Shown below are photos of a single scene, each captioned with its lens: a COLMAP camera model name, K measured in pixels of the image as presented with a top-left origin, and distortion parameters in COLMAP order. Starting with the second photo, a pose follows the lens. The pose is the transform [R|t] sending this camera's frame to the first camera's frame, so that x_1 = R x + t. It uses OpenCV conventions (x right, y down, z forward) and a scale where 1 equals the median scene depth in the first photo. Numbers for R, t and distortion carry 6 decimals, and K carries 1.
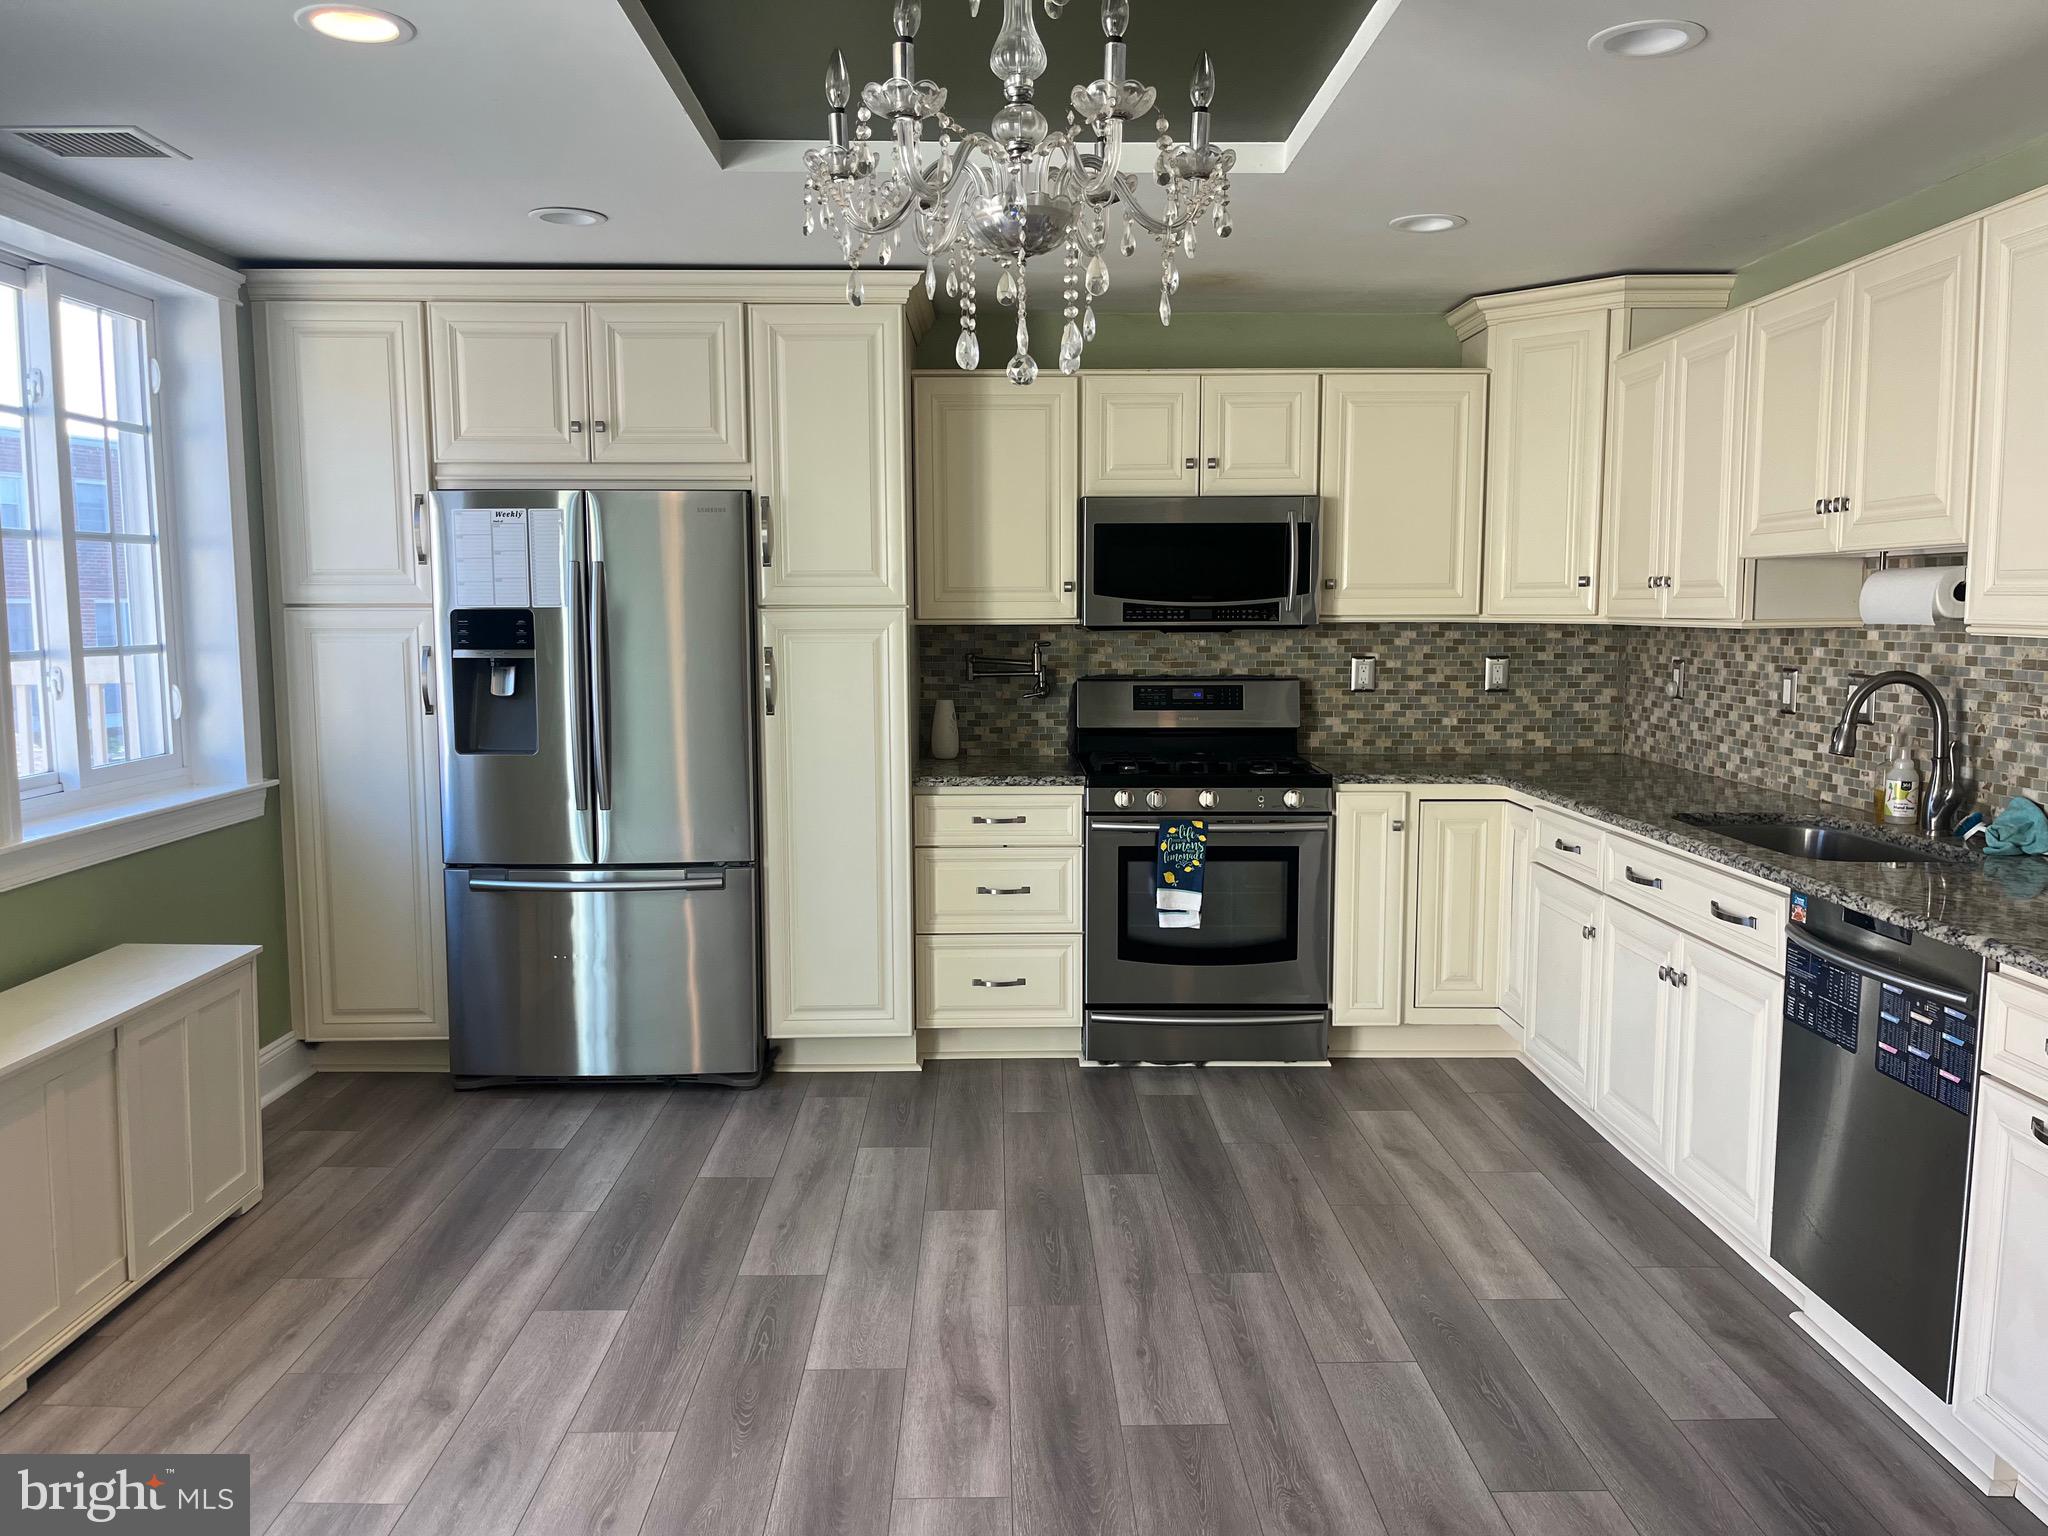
lens RADIAL K [[1545.9, 0, 1015.0], [0, 1545.9, 774.7], [0, 0, 1]] dist [0.050218, -0.074301]
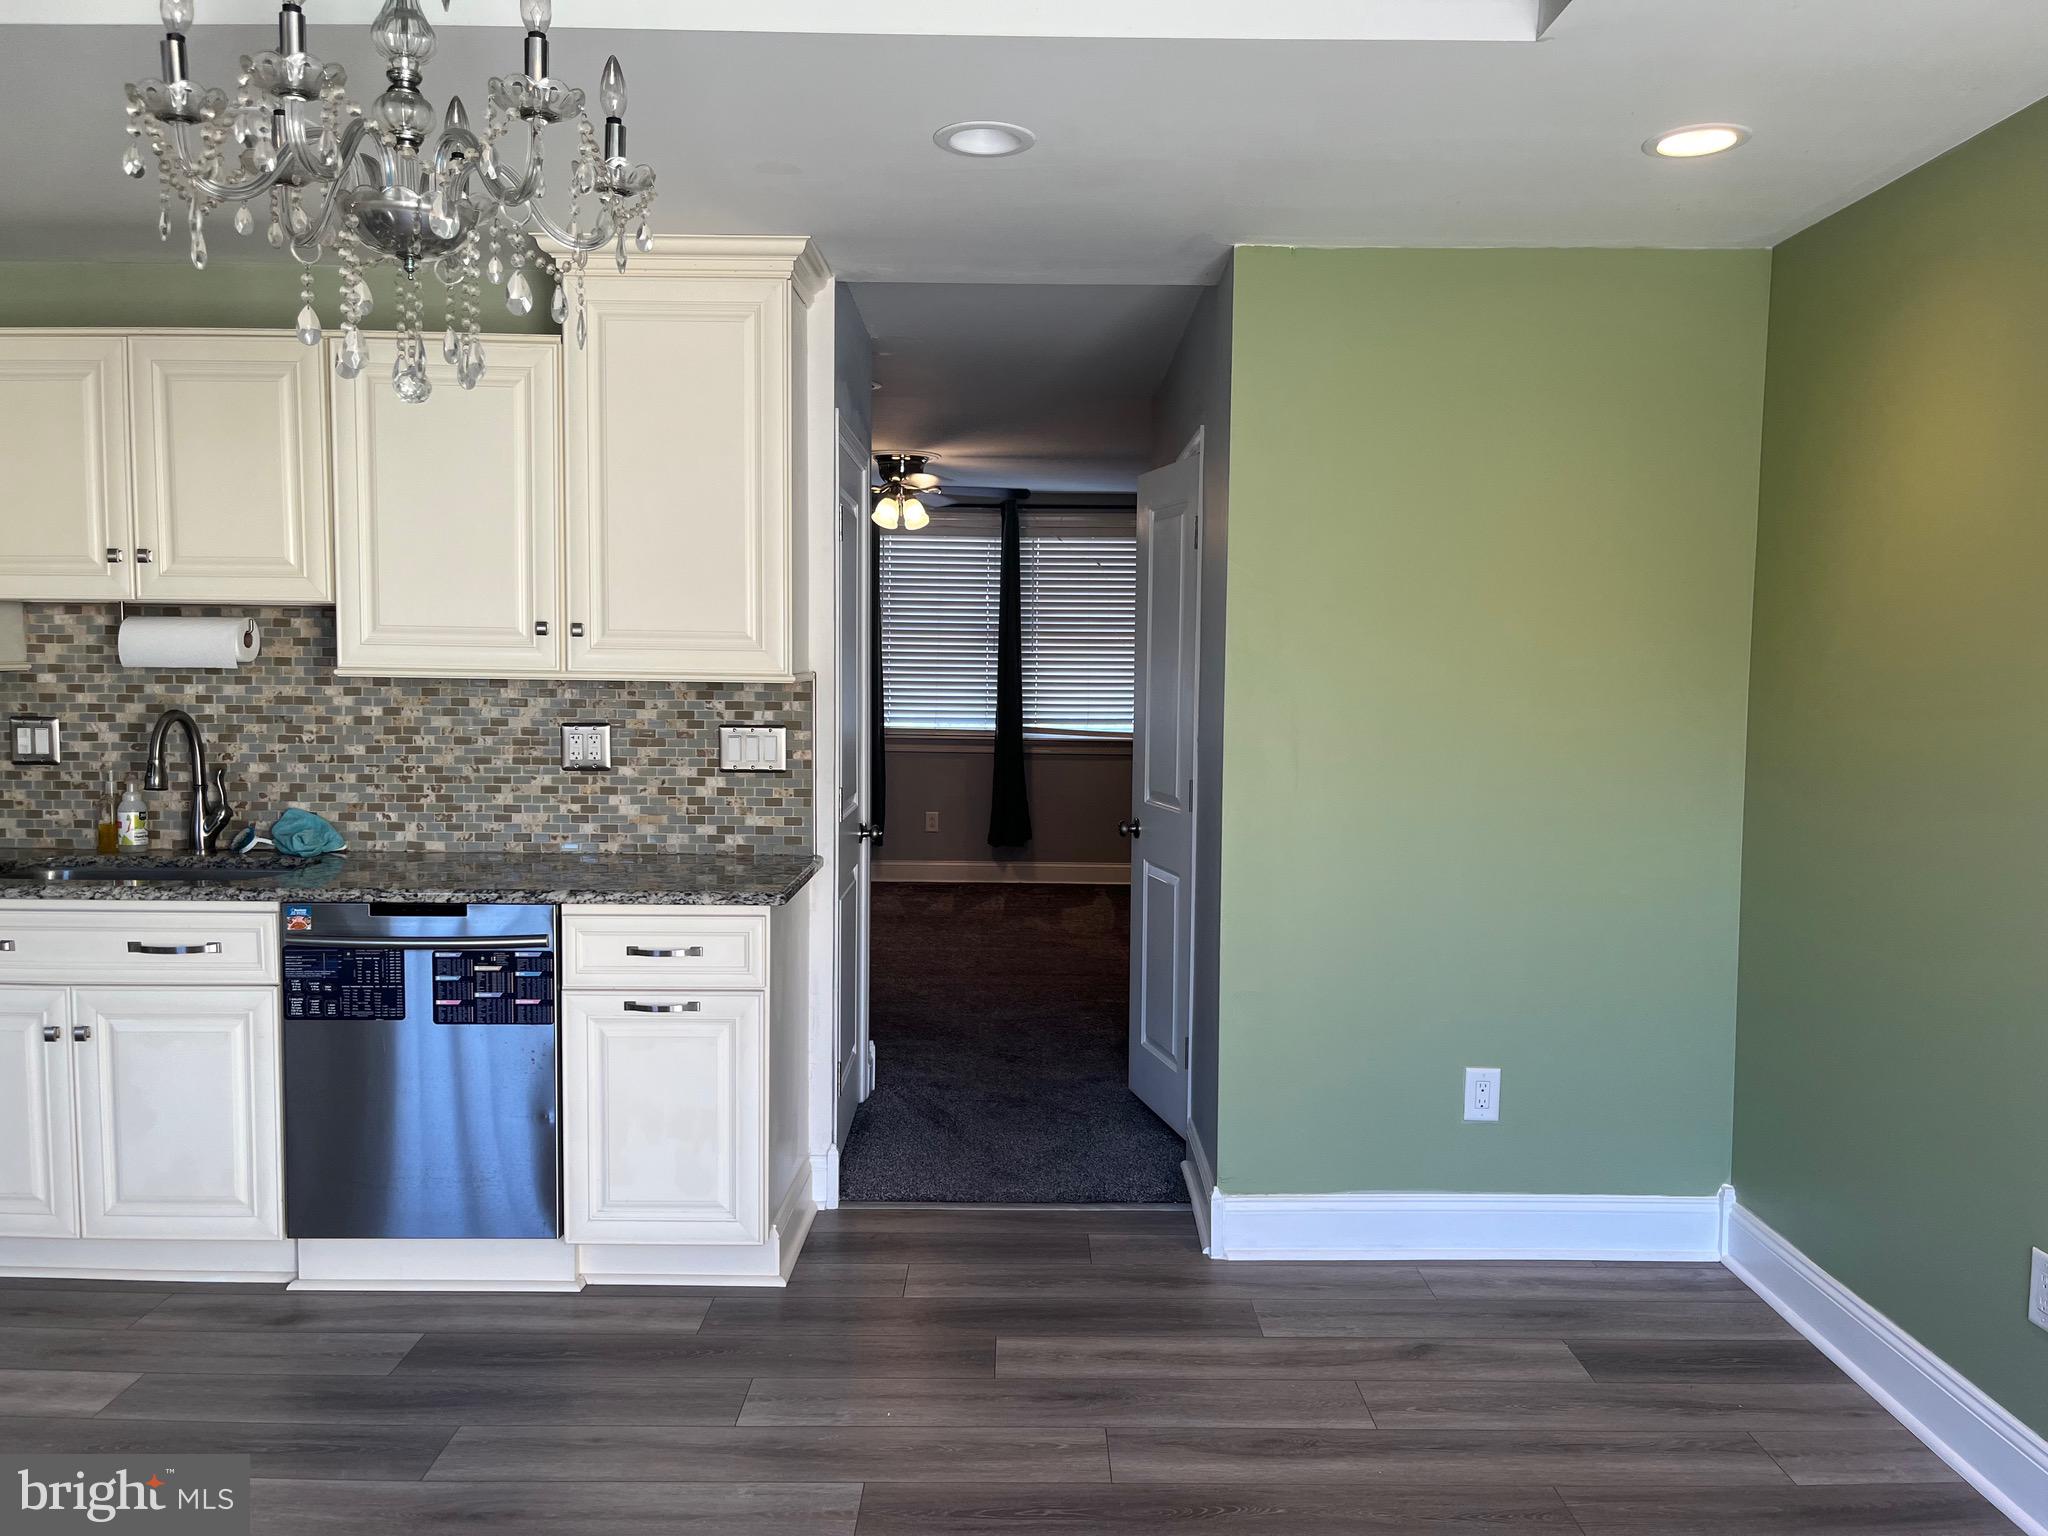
lens RADIAL K [[1545.9, 0, 1035.1], [0, 1545.9, 766.3], [0, 0, 1]] dist [0.050218, -0.074301]
pose [[0.006348, -0.065449, 0.997836, -0.412953], [0.096699, 0.993220, 0.064532, -0.030365], [-0.995293, 0.096080, 0.012633, 0.298115]]
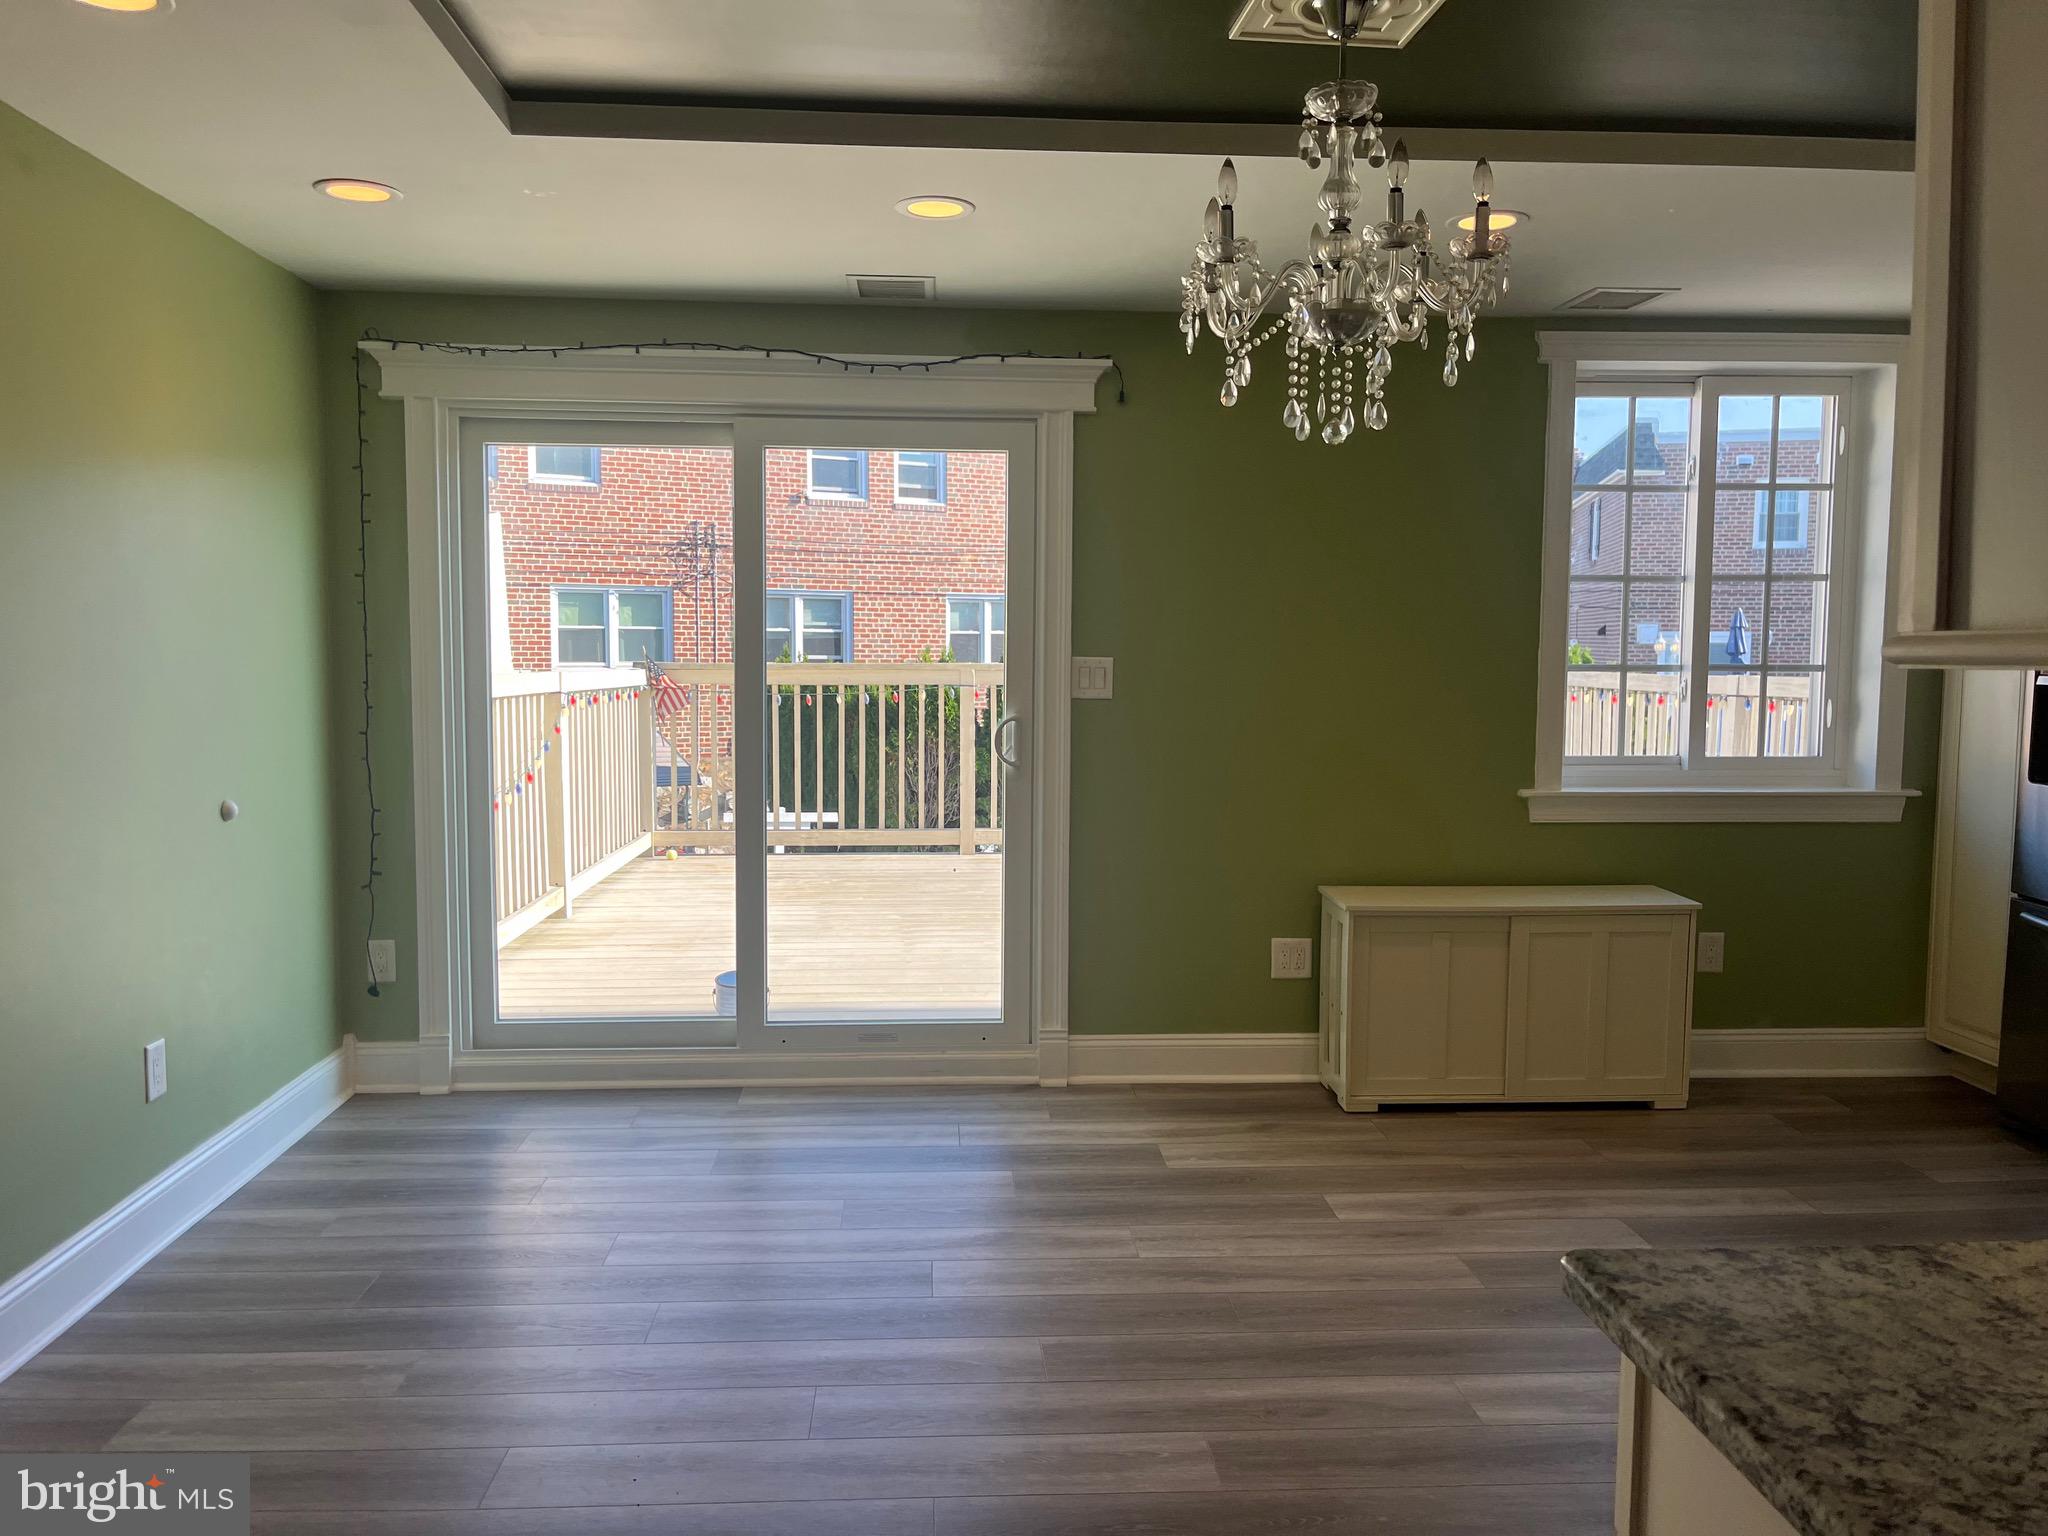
lens RADIAL K [[1545.9, 0, 1022.4], [0, 1545.9, 764.8], [0, 0, 1]] dist [0.050218, -0.074301]
pose [[0.056916, 0.082541, -0.994961, 0.598463], [-0.111726, 0.990843, 0.075808, -0.028751], [0.992108, 0.106849, 0.065617, 0.312626]]
